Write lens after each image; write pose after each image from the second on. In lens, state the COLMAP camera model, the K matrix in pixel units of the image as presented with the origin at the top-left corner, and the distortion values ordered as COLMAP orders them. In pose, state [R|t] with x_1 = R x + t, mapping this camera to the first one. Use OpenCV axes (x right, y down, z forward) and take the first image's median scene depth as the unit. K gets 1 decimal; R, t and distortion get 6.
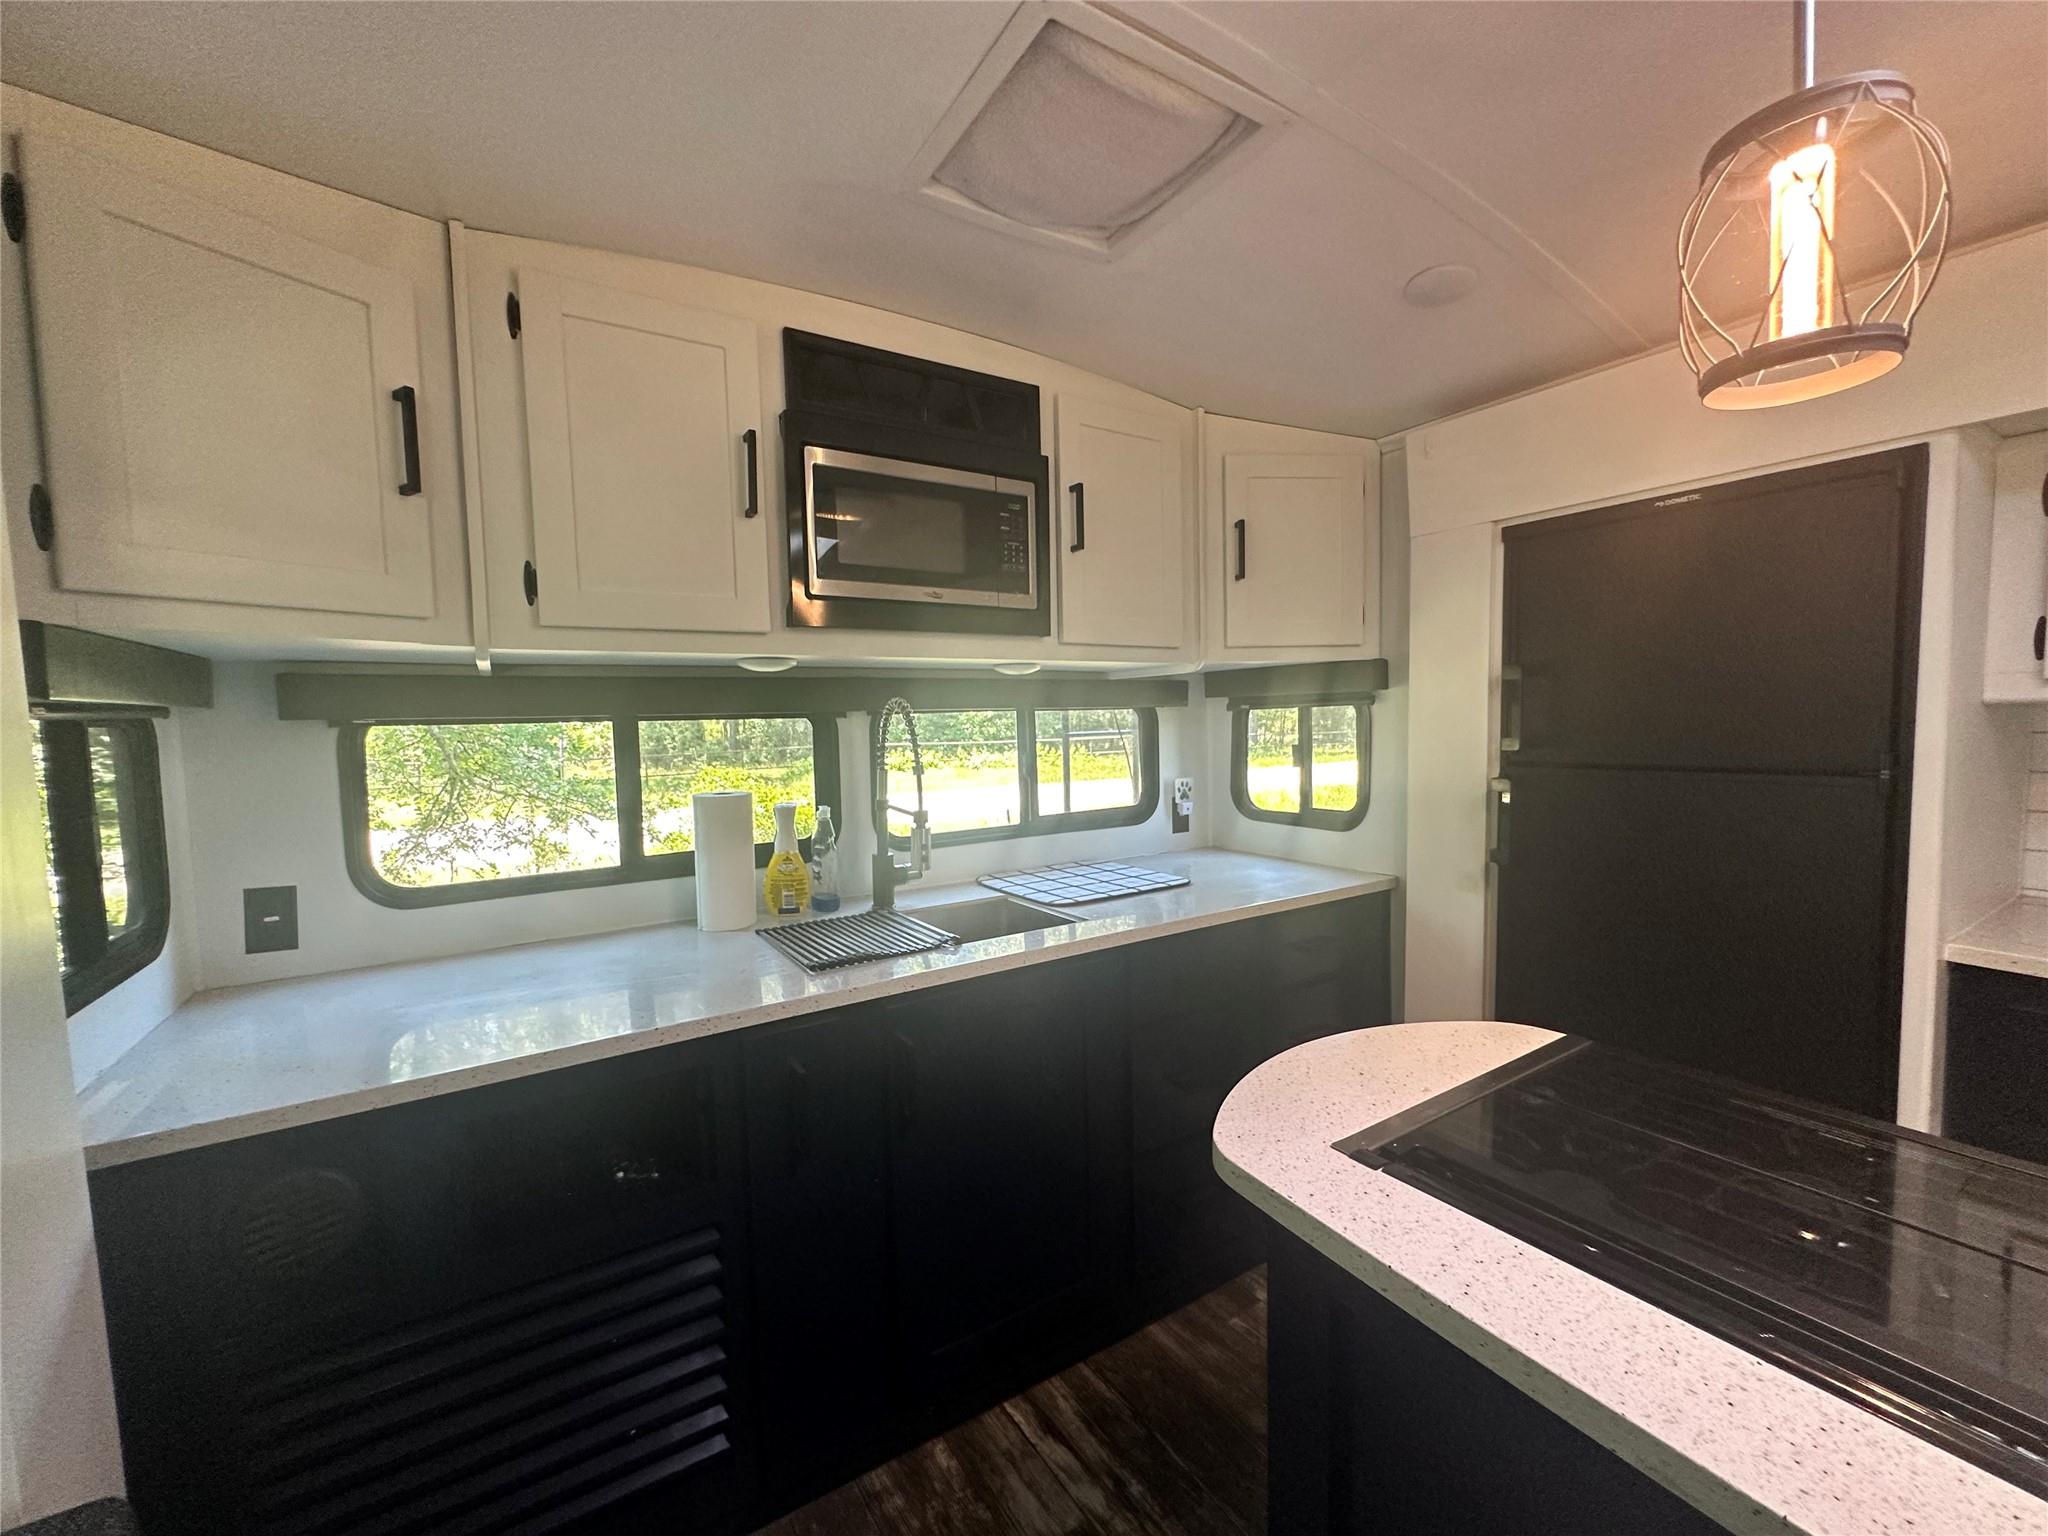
lens RADIAL K [[820.4, 0, 1026.1], [0, 820.4, 769.4], [0, 0, 1]] dist [-0.003970, 0.000489]
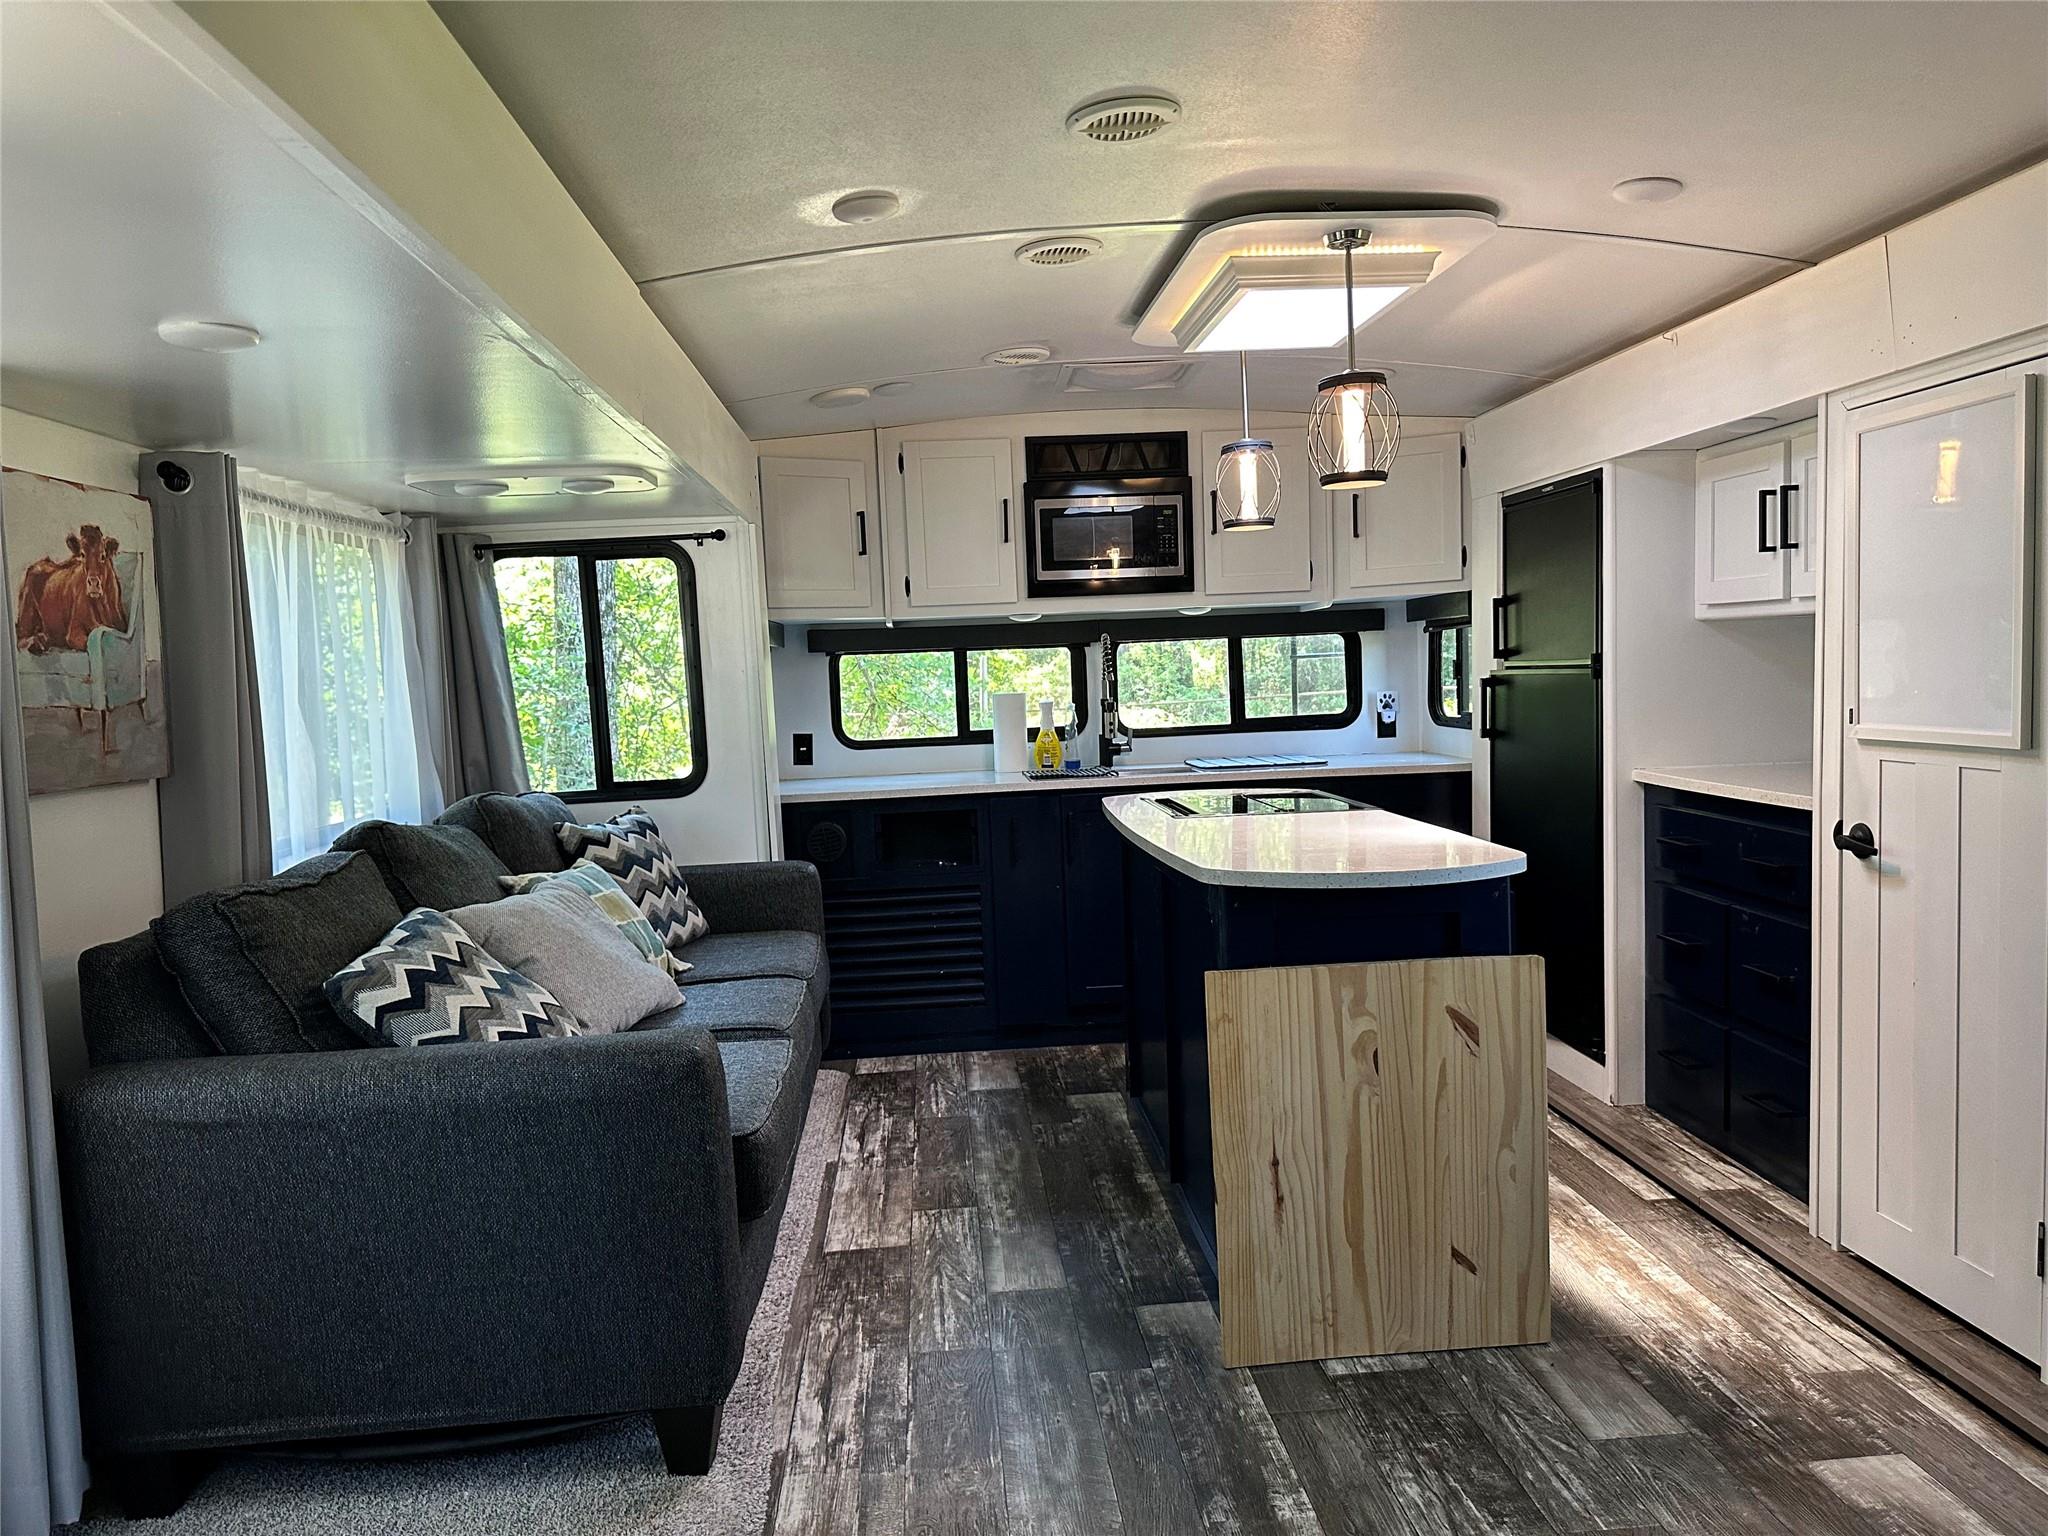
lens RADIAL K [[1445.6, 0, 1029.9], [0, 1445.6, 770.2], [0, 0, 1]] dist [0.033739, -0.038749]
pose [[0.877220, 0.021137, -0.479624, 1.089624], [-0.010176, 0.999624, 0.025443, 0.111835], [0.479981, -0.017439, 0.877105, -1.577979]]
